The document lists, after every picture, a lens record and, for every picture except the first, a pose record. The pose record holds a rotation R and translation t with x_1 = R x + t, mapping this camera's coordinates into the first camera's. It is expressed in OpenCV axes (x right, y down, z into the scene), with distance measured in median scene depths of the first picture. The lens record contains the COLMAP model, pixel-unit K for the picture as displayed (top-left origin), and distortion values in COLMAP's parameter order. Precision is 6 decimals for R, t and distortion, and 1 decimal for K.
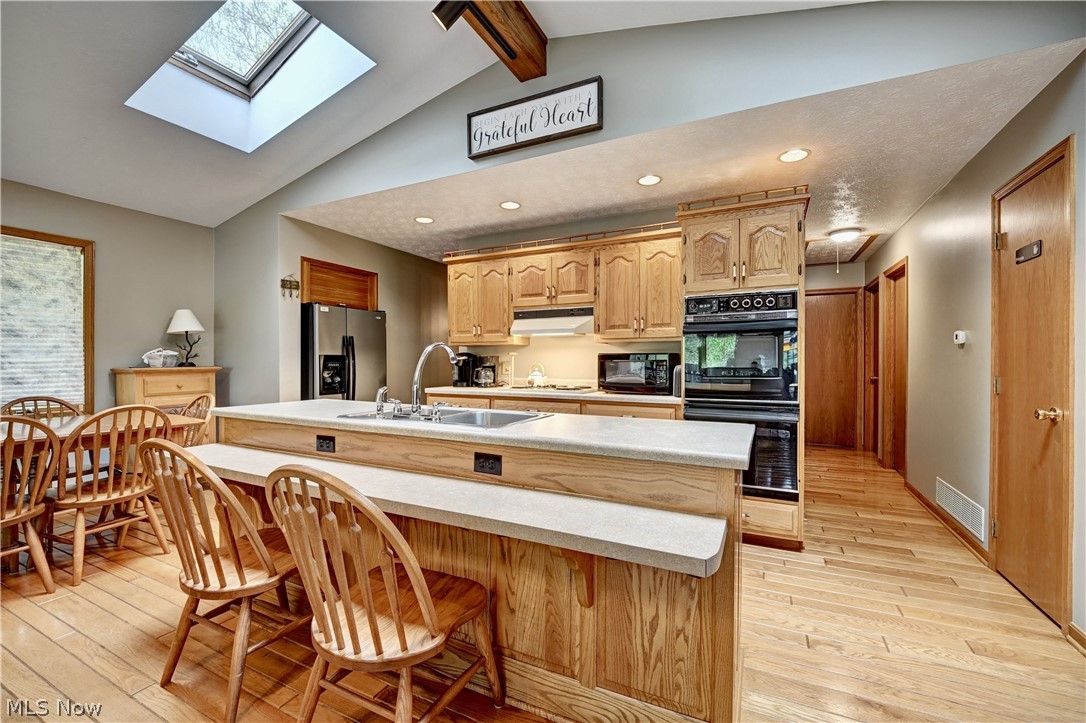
lens RADIAL K [[450.3, 0, 540.9], [0, 450.3, 360.7], [0, 0, 1]] dist [0.018134, -0.021436]
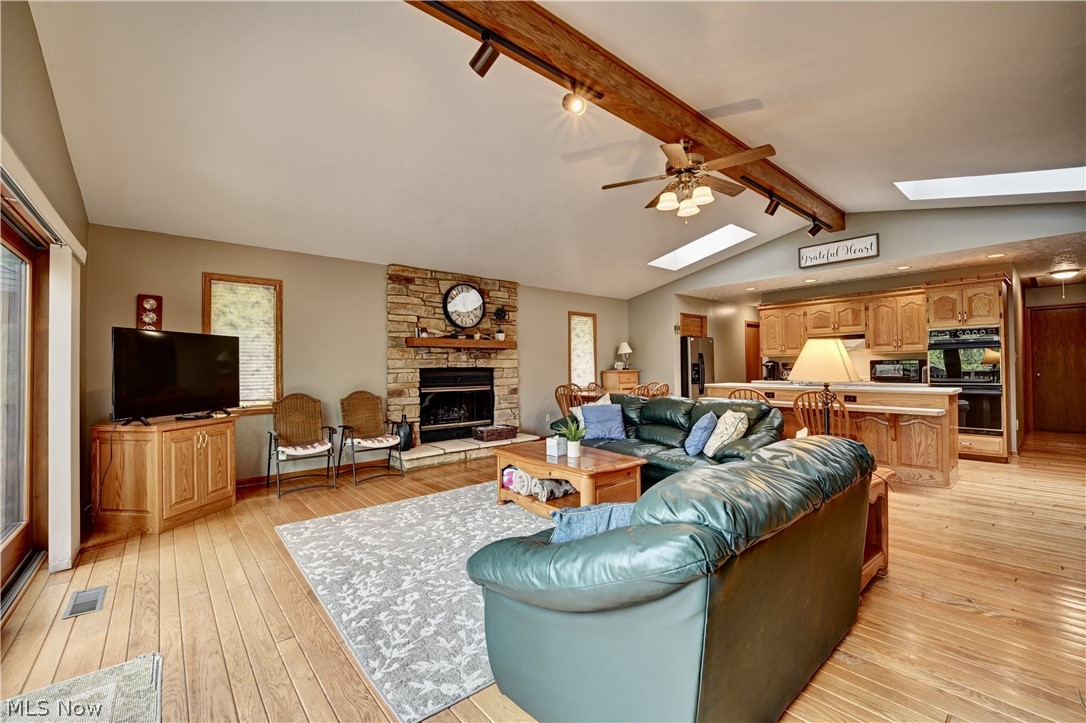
lens RADIAL K [[443.8, 0, 543.0], [0, 443.8, 361.5], [0, 0, 1]] dist [0.010286, -0.019589]
pose [[0.918040, -0.016187, -0.396158, -0.357414], [0.011712, 0.999837, -0.013711, -0.001951], [0.396315, 0.007948, 0.918080, -1.106365]]
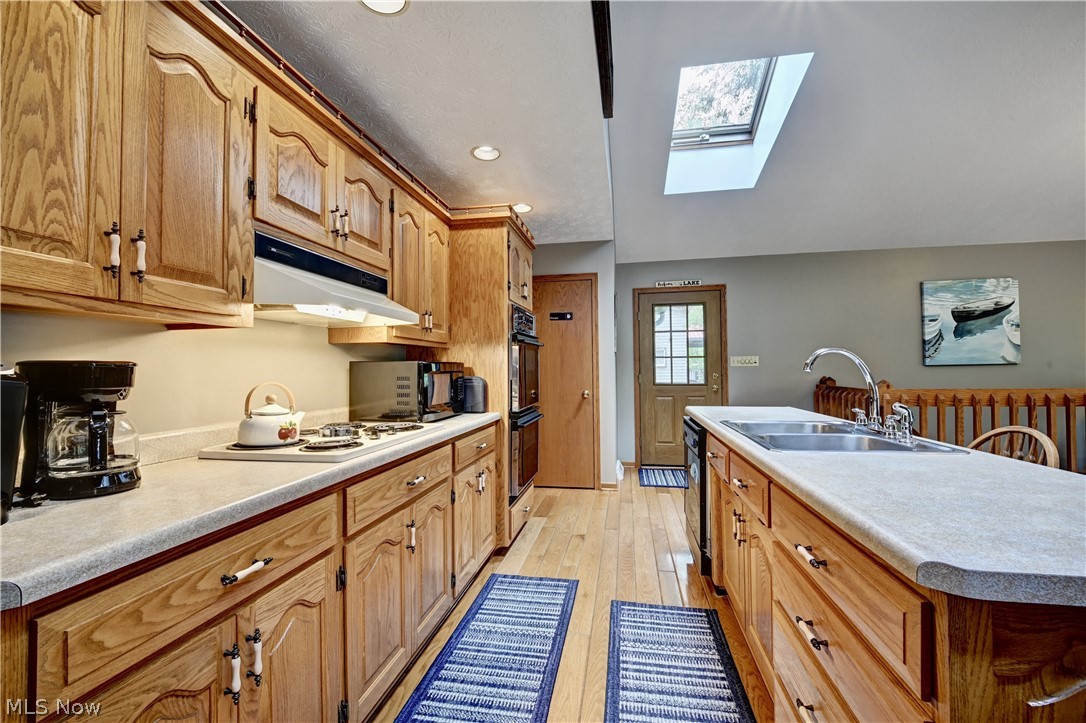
lens RADIAL K [[443.8, 0, 543.0], [0, 443.8, 361.5], [0, 0, 1]] dist [0.010286, -0.019589]
pose [[-0.276006, 0.017510, 0.960996, -0.486532], [0.009591, 0.999834, -0.015463, -0.004180], [-0.961108, 0.004949, -0.276129, 0.973211]]
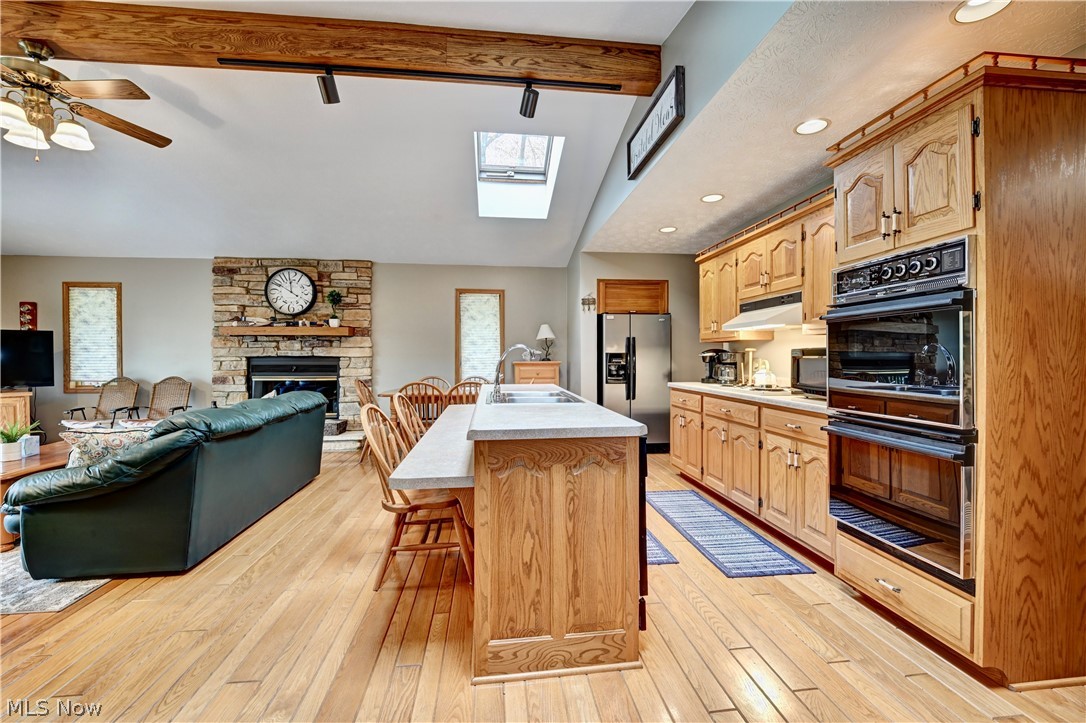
lens RADIAL K [[450.3, 0, 540.9], [0, 450.3, 360.7], [0, 0, 1]] dist [0.018134, -0.021436]
pose [[0.544472, 0.005361, -0.838762, 0.553113], [0.001474, 0.999972, 0.007348, -0.000144], [0.838778, -0.005237, 0.544449, 0.153787]]
